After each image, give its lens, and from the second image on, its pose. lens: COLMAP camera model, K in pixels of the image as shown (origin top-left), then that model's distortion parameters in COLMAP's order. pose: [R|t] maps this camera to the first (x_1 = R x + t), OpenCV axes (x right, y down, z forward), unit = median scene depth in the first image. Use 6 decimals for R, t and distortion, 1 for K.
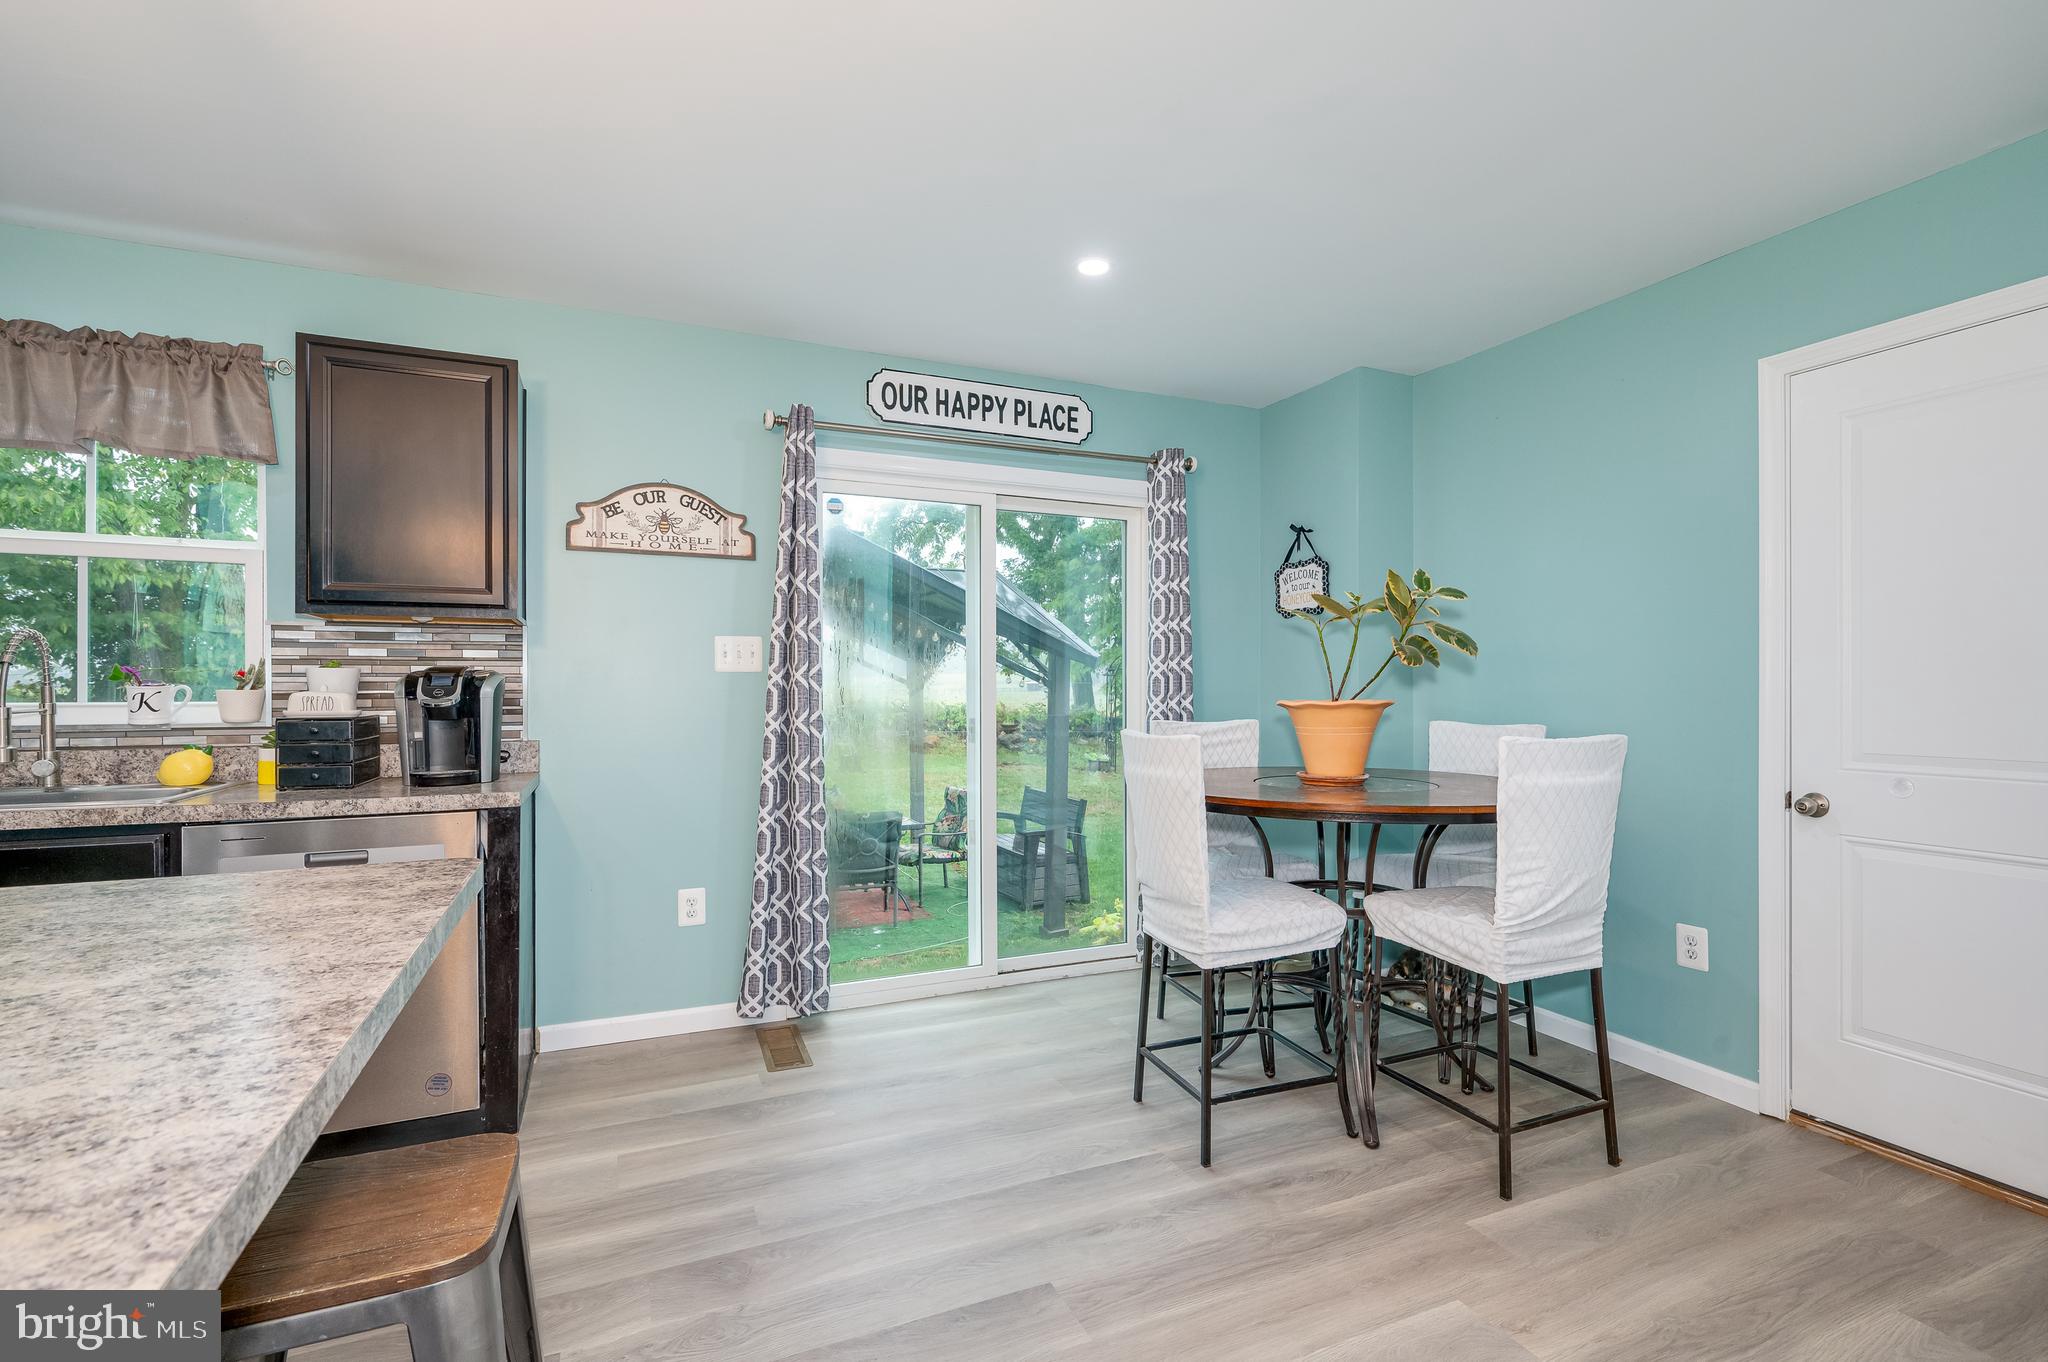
lens RADIAL K [[911.9, 0, 994.0], [0, 911.9, 688.7], [0, 0, 1]] dist [-0.002007, -0.000276]
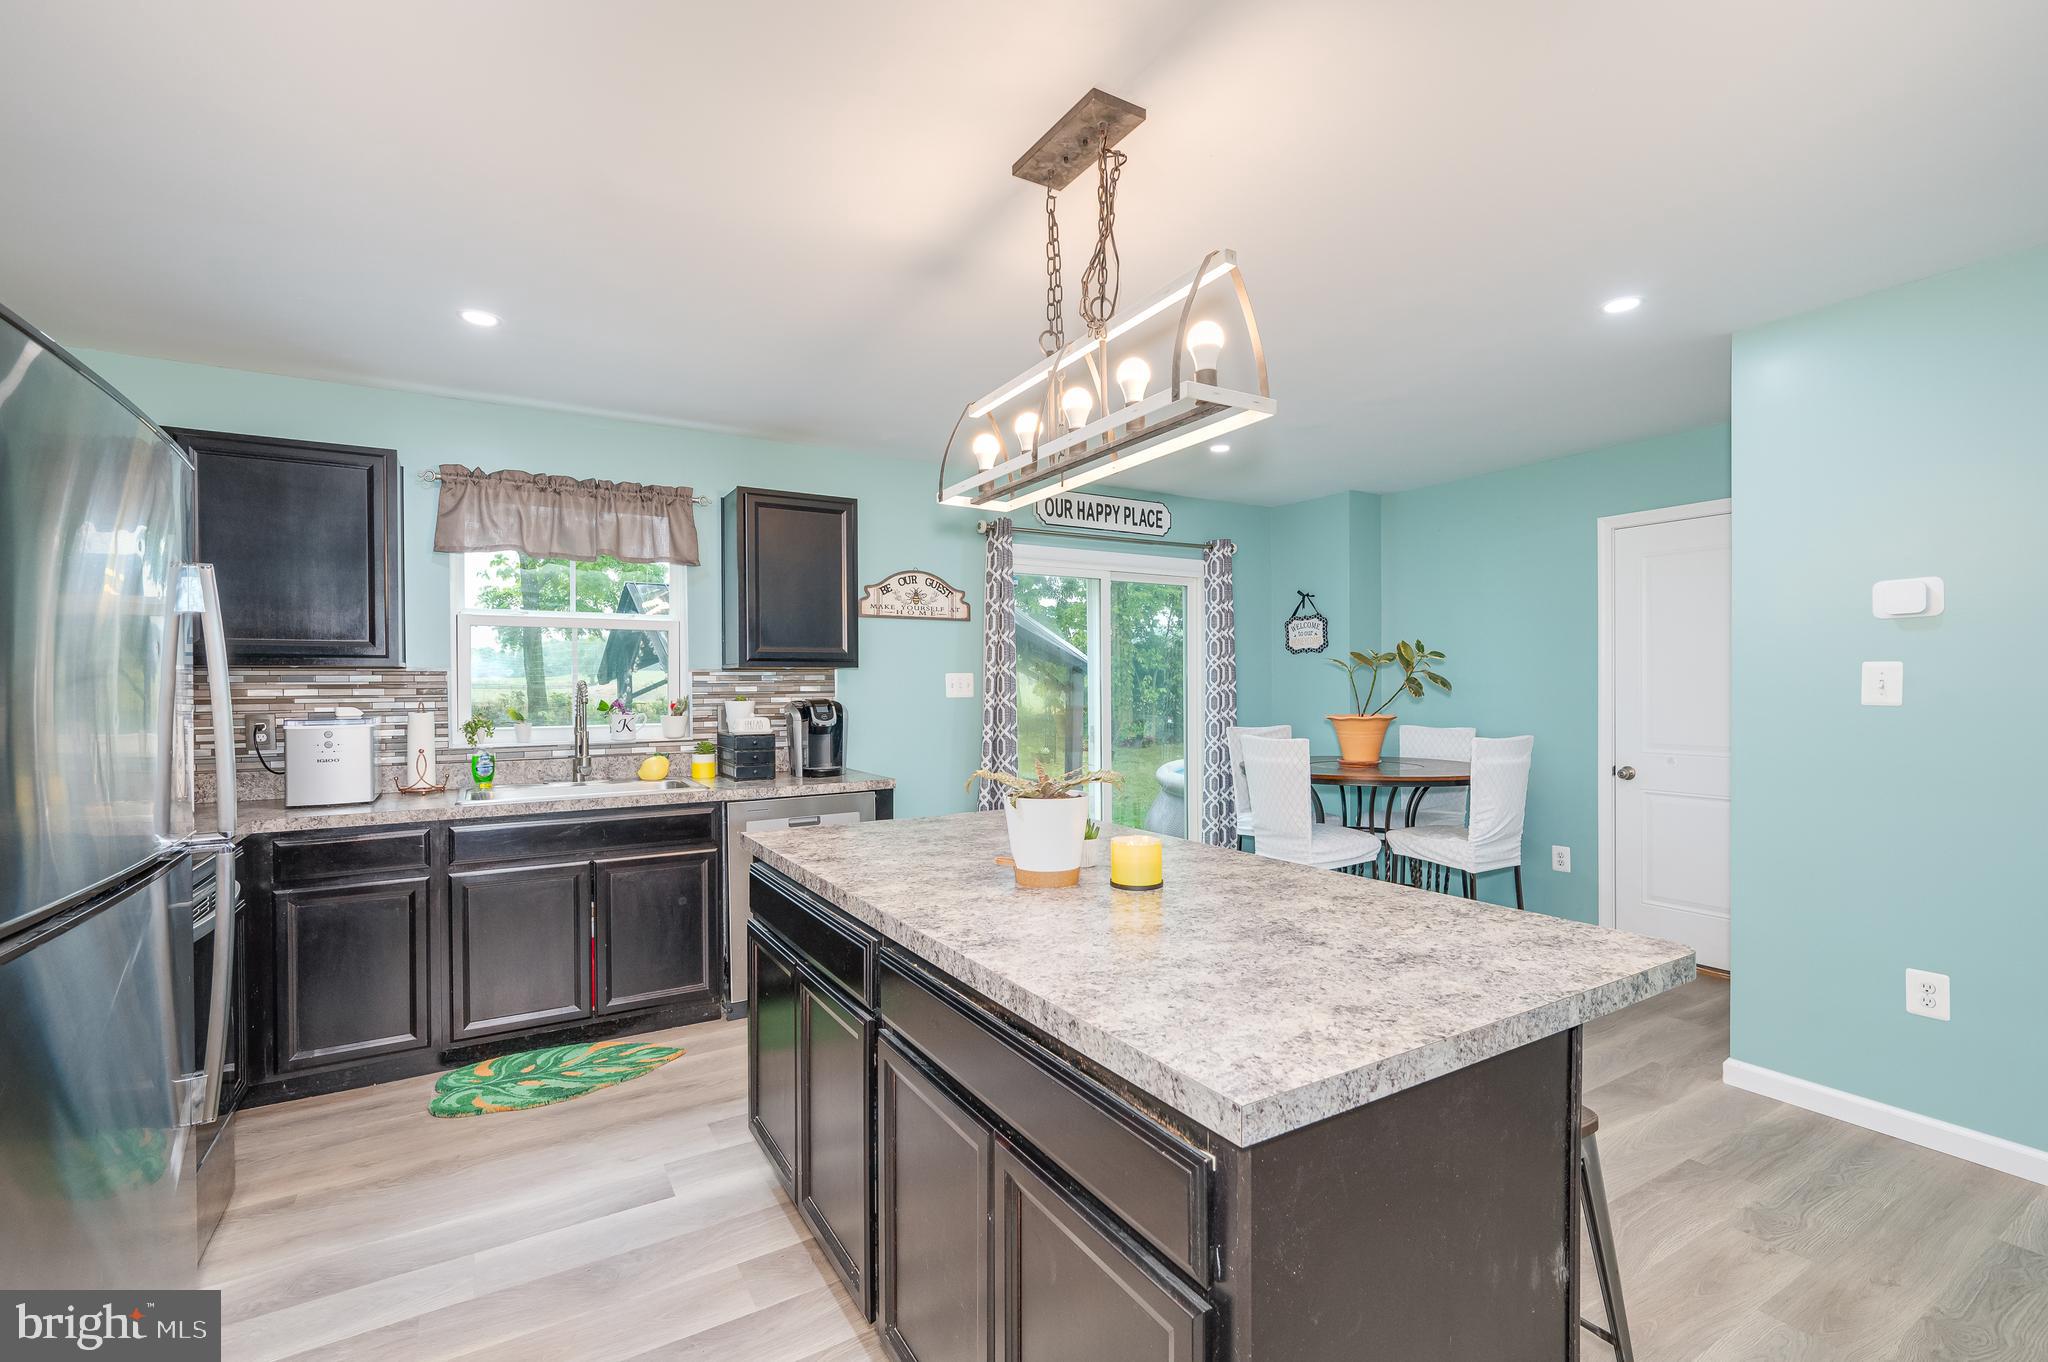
lens RADIAL K [[862.2, 0, 1008.7], [0, 862.2, 692.0], [0, 0, 1]] dist [0.000430, -0.000227]
pose [[0.992927, -0.006544, 0.118549, -0.382460], [0.005763, 0.999959, 0.006934, -0.037985], [-0.118590, -0.006202, 0.992924, -0.406337]]
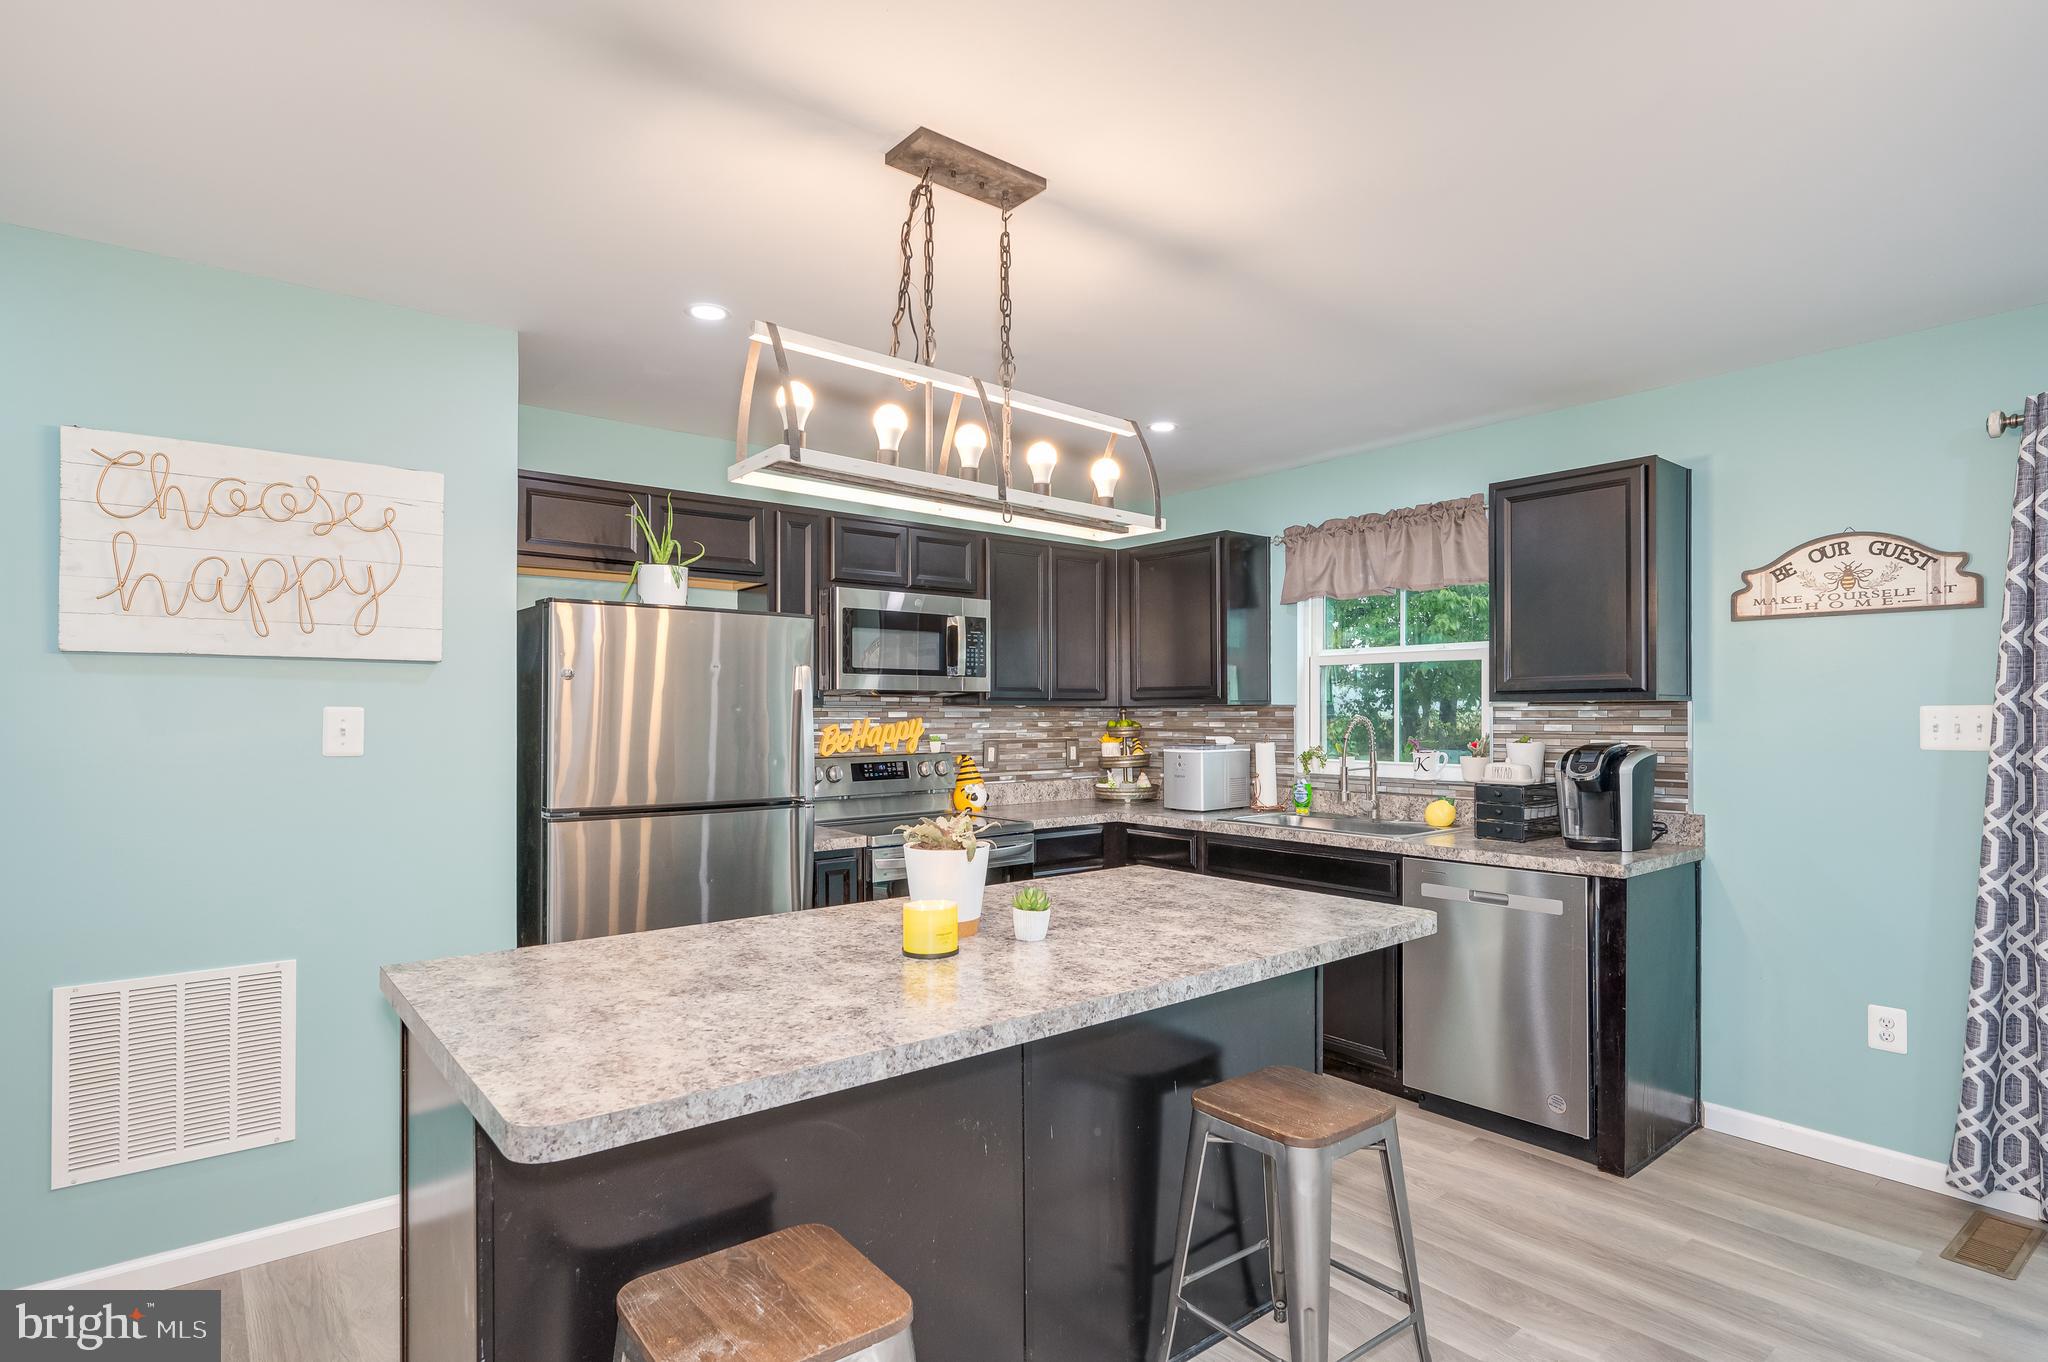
lens RADIAL K [[1014.4, 0, 1086.8], [0, 1014.4, 702.7], [0, 0, 1]] dist [-0.003063, 0.000626]
pose [[0.319987, -0.009015, -0.947379, 0.325051], [-0.000397, 0.999953, -0.009649, -0.053152], [0.947422, 0.003463, 0.319969, -0.000122]]
